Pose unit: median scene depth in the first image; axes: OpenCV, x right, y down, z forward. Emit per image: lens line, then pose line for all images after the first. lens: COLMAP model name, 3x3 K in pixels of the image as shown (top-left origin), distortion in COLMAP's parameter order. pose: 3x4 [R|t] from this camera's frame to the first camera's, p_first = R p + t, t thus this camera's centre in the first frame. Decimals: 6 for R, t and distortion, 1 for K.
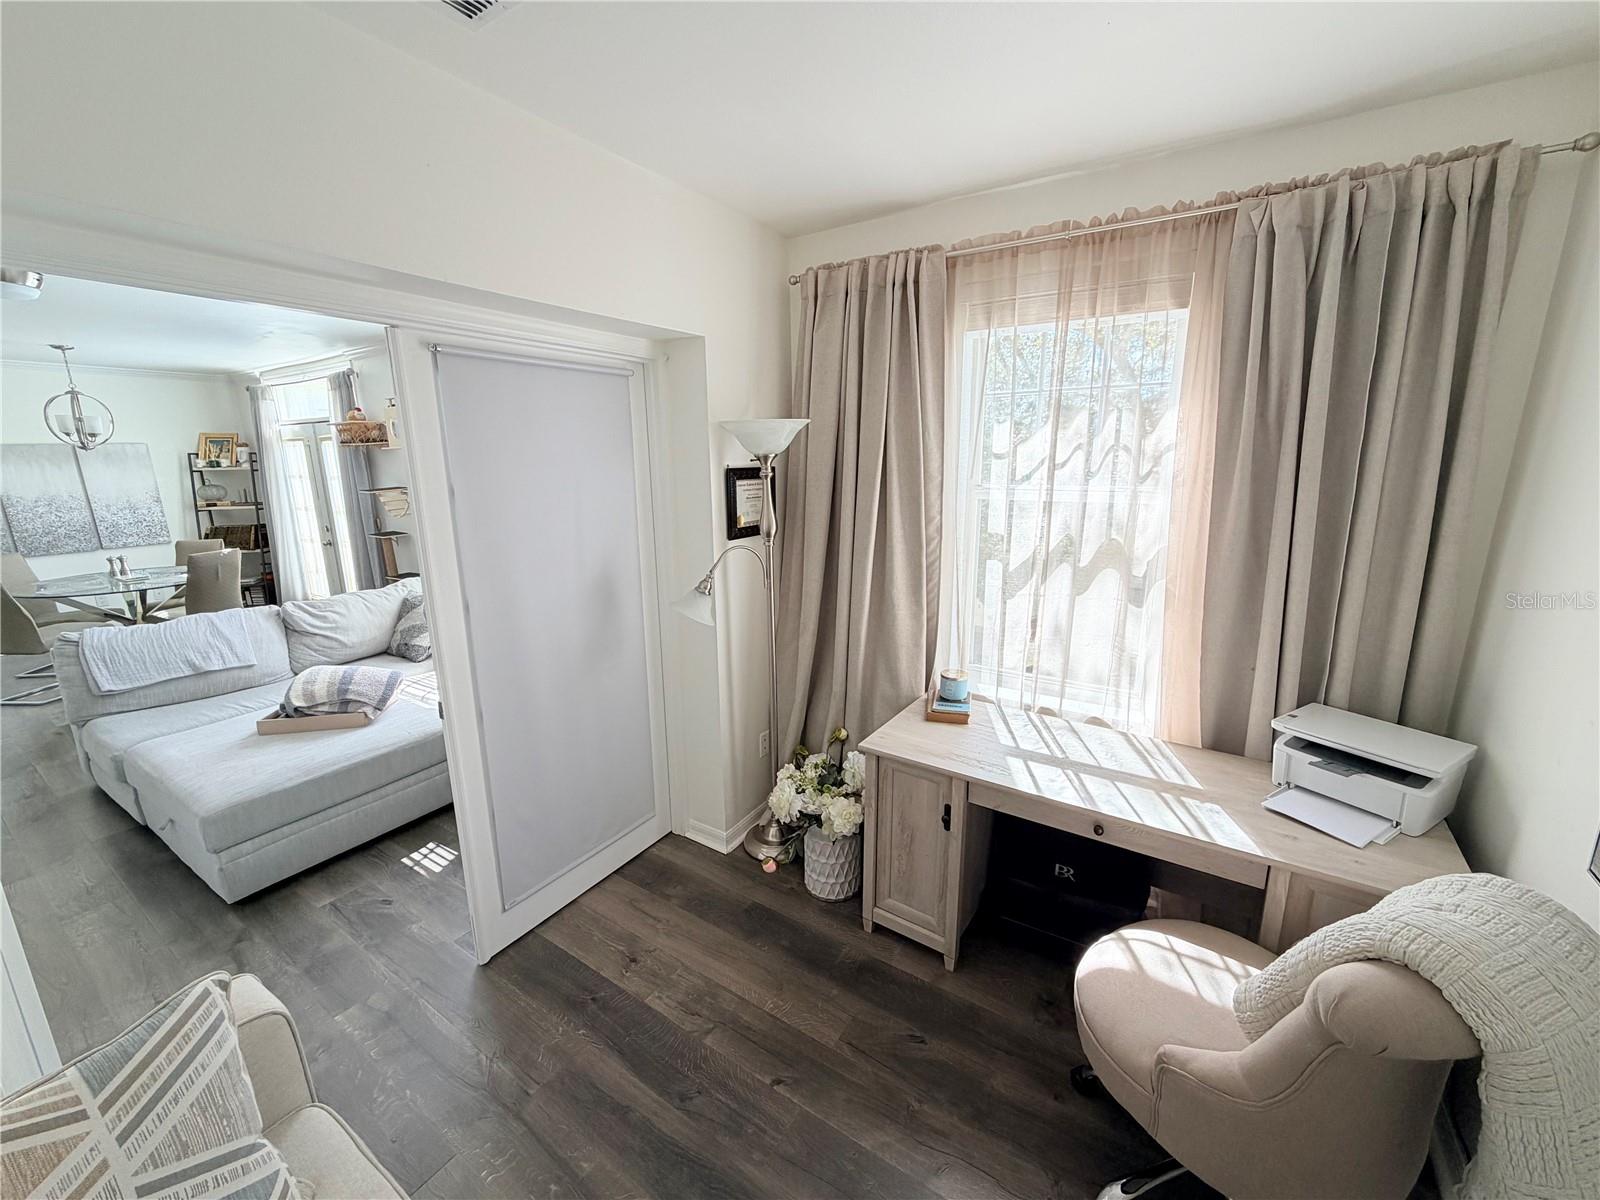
lens RADIAL K [[640.5, 0, 796.3], [0, 640.5, 600.8], [0, 0, 1]] dist [-0.001321, 0.000501]
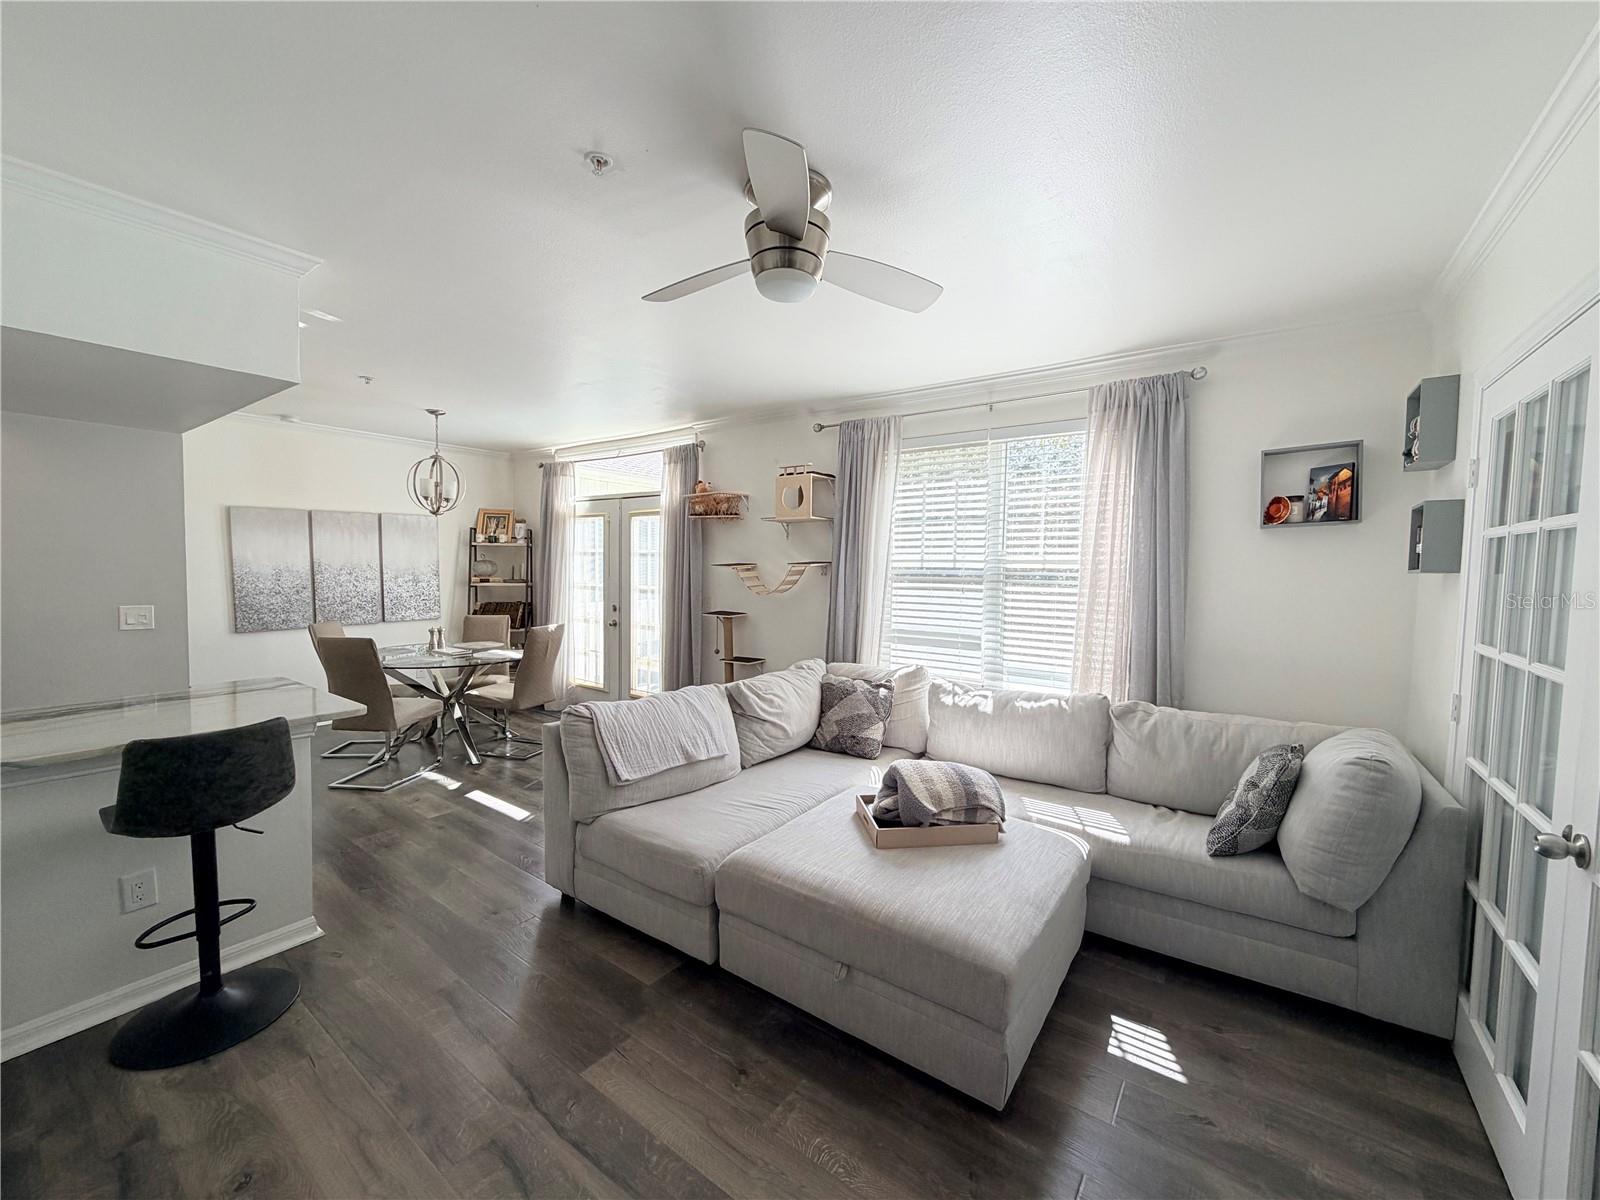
lens RADIAL K [[640.5, 0, 796.3], [0, 640.5, 600.8], [0, 0, 1]] dist [-0.001321, 0.000501]
pose [[0.998308, 0.030589, -0.049448, -0.776937], [-0.038338, 0.985671, -0.164265, 0.038447], [0.043714, 0.165882, 0.985176, 0.156098]]
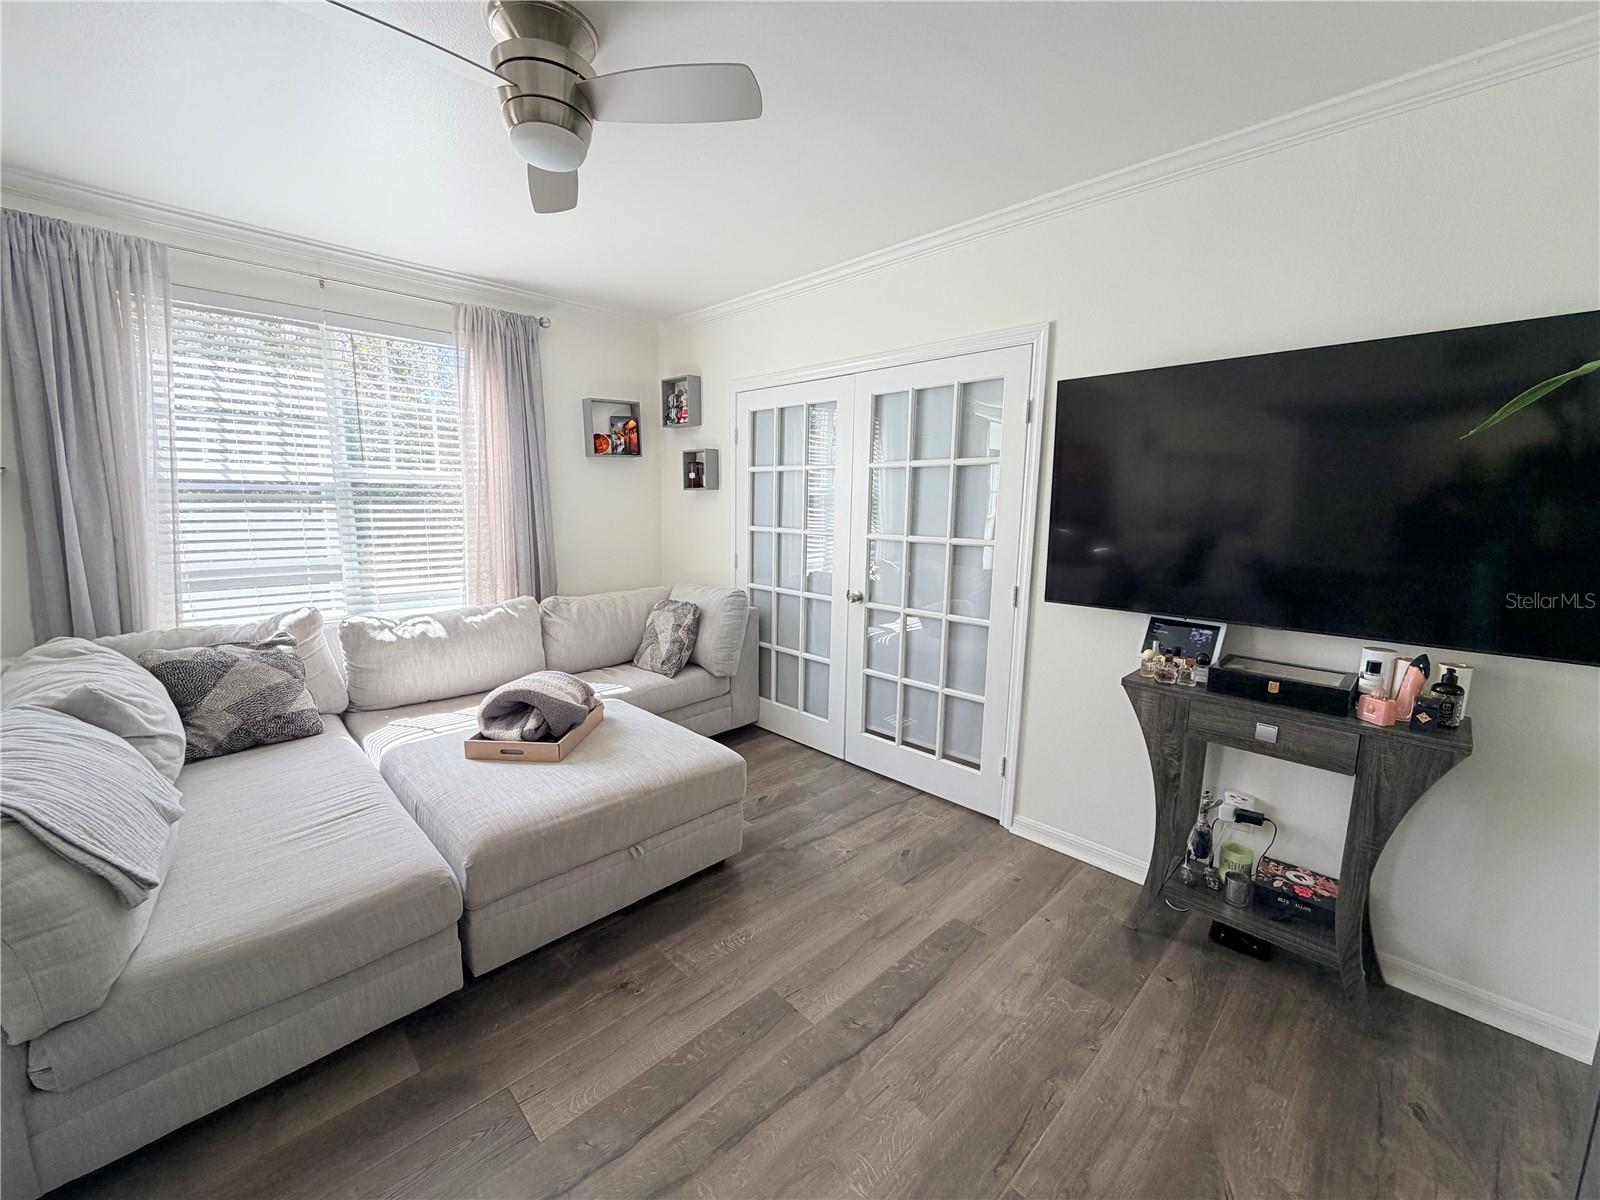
lens RADIAL K [[640.5, 0, 796.3], [0, 640.5, 600.8], [0, 0, 1]] dist [-0.001321, 0.000501]
pose [[0.212850, -0.135223, 0.967683, -1.297972], [0.196667, 0.976037, 0.093132, -0.000613], [-0.957088, 0.170488, 0.234343, 0.430202]]
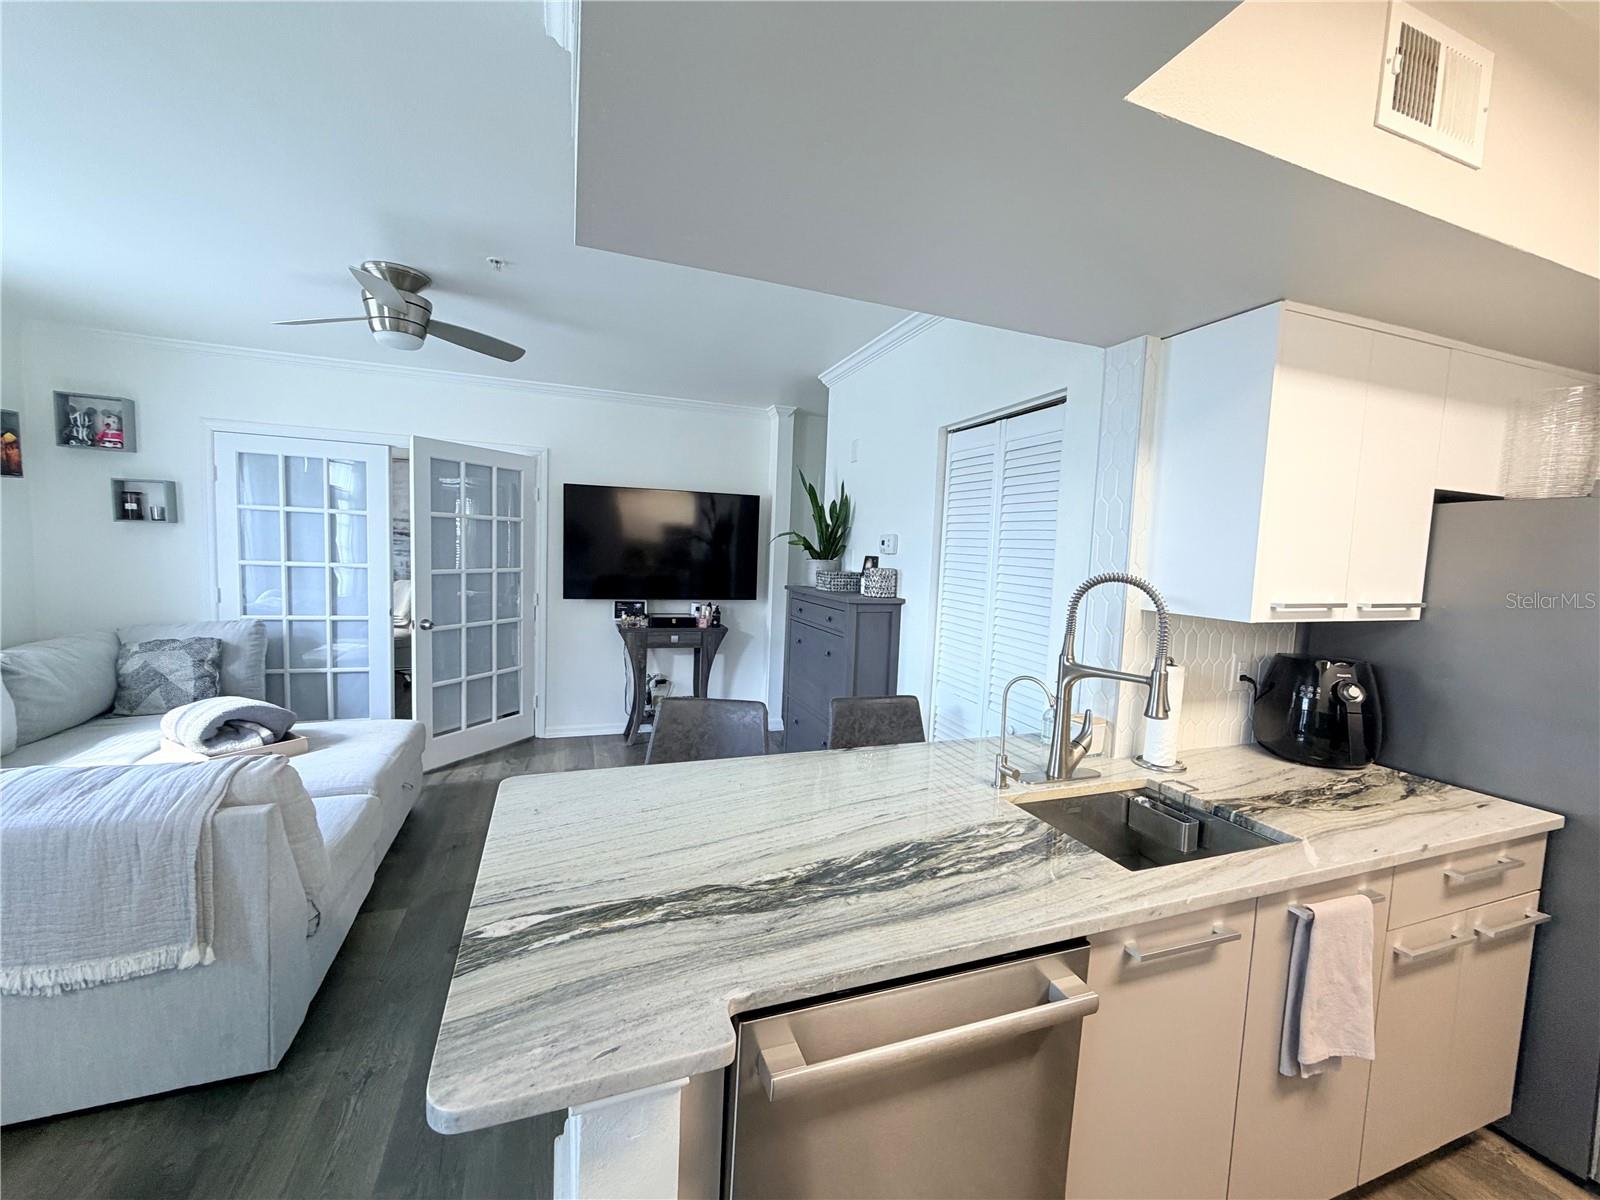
lens RADIAL K [[640.5, 0, 796.3], [0, 640.5, 600.8], [0, 0, 1]] dist [-0.001321, 0.000501]
pose [[-0.798446, -0.072764, 0.597653, -1.730835], [0.100872, 0.962471, 0.251943, -0.162864], [-0.593556, 0.261449, -0.761141, 1.063207]]
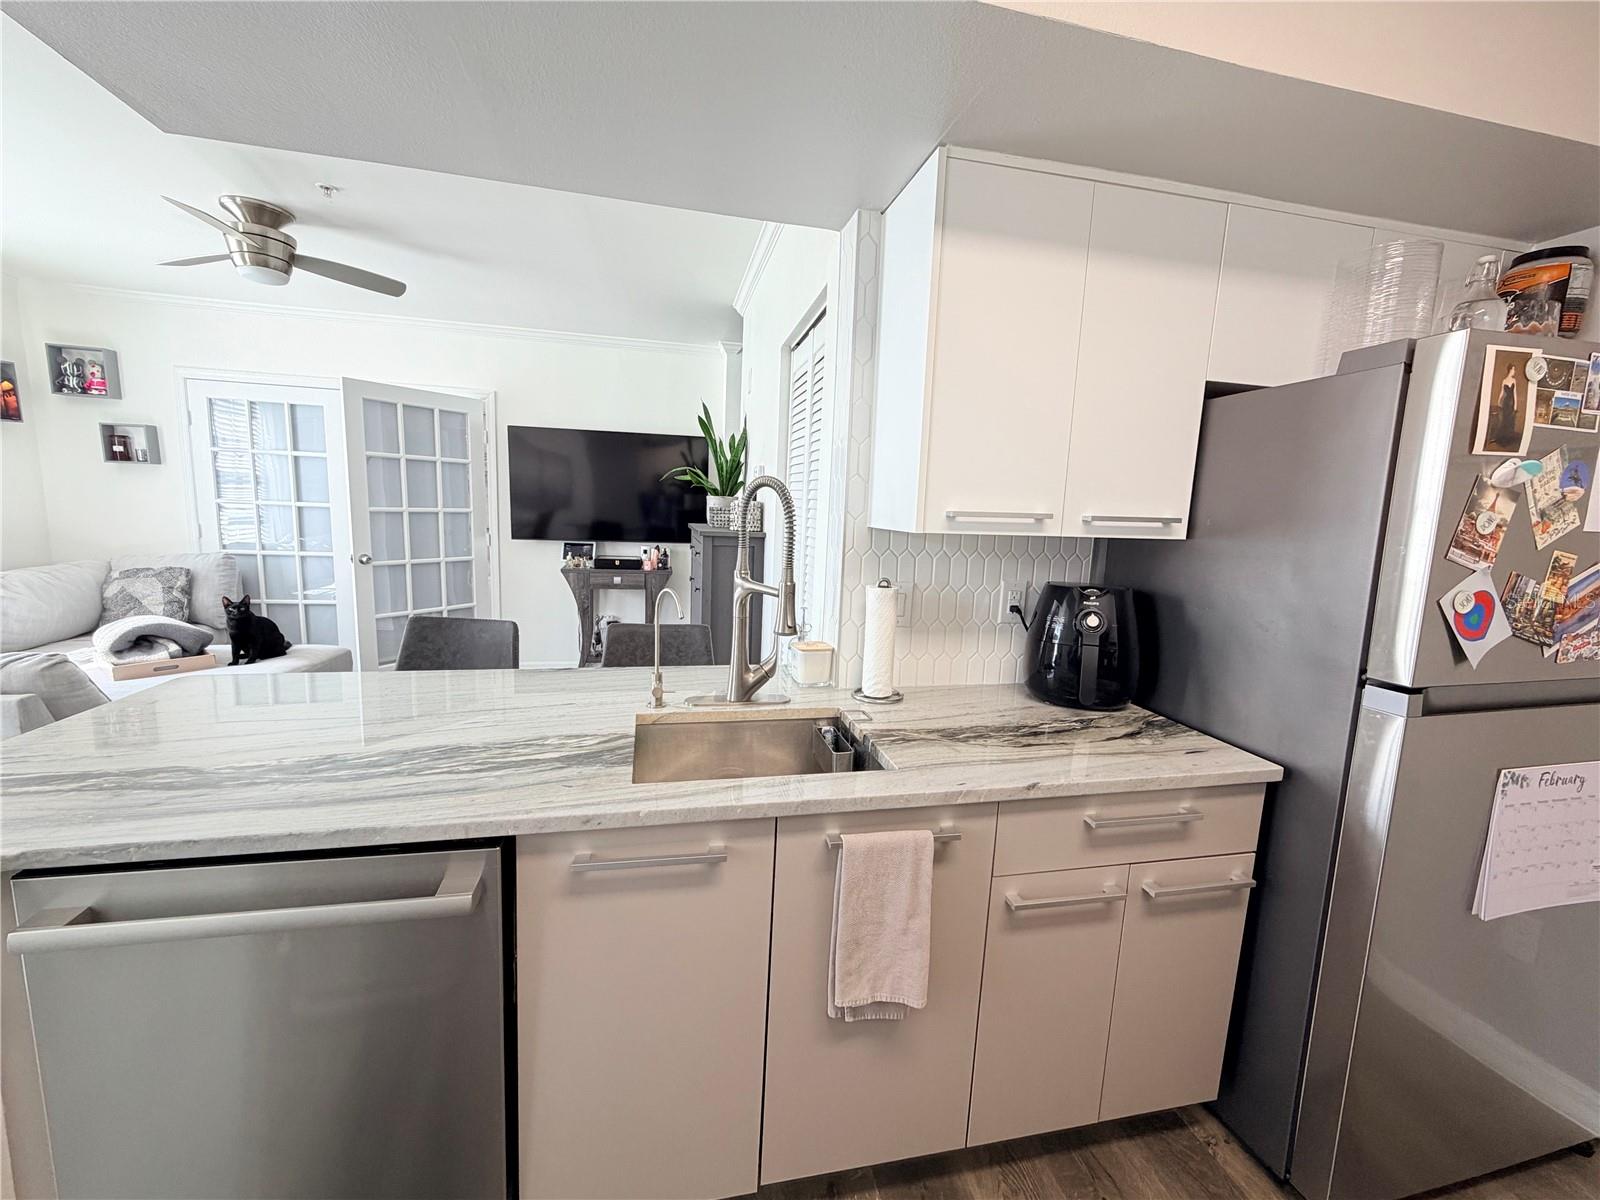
lens RADIAL K [[639.4, 0, 800.0], [0, 639.4, 600.0], [0, 0, 1]] dist [-0.001566, 0.000303]
pose [[-0.712328, -0.124231, 0.690764, -1.953710], [0.119996, 0.948161, 0.294264, -0.085128], [-0.691513, 0.292502, -0.660495, 0.850496]]
